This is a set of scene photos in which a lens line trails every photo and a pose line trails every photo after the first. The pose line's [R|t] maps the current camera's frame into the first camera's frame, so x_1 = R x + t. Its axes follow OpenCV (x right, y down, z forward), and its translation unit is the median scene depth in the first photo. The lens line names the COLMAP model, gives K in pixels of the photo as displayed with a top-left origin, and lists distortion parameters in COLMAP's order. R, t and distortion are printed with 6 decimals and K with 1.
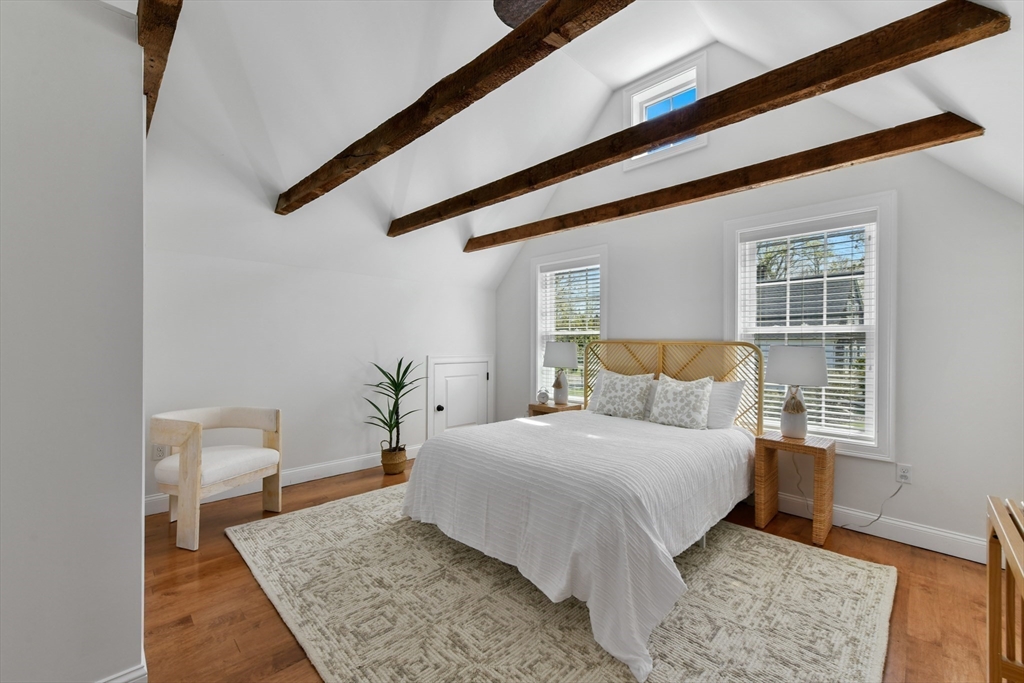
lens RADIAL K [[412.0, 0, 509.3], [0, 412.0, 343.4], [0, 0, 1]] dist [0.000501, 0.001928]
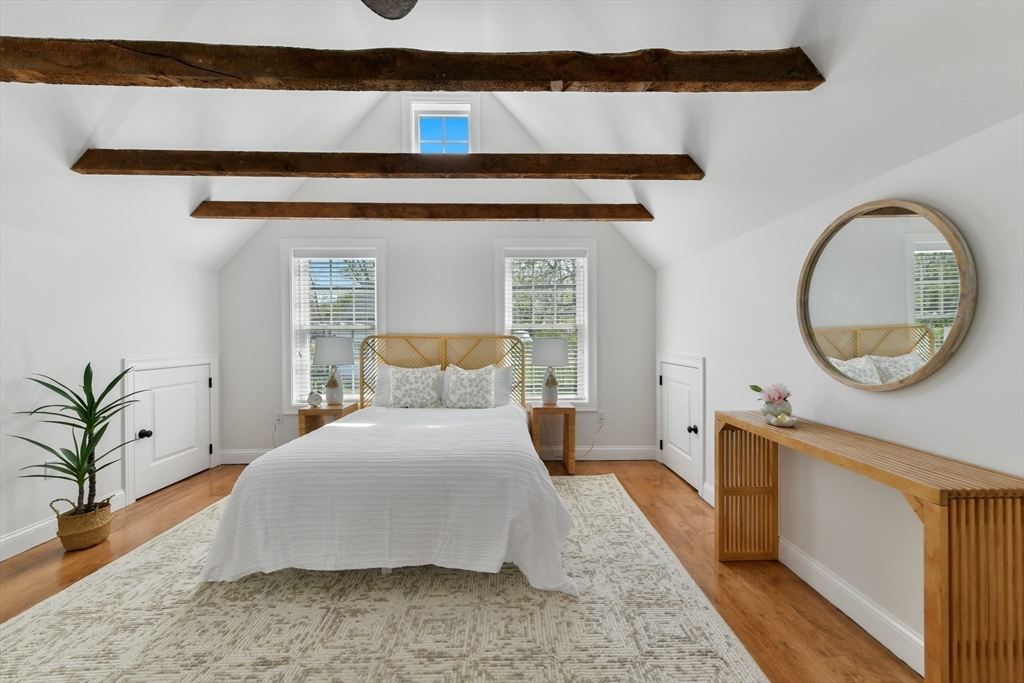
lens RADIAL K [[412.0, 0, 510.7], [0, 412.0, 337.7], [0, 0, 1]] dist [0.000501, 0.001928]
pose [[0.697849, -0.010367, 0.716170, -0.423651], [0.009904, 0.999939, 0.004824, -0.004366], [-0.716177, 0.003726, 0.697909, 0.129866]]
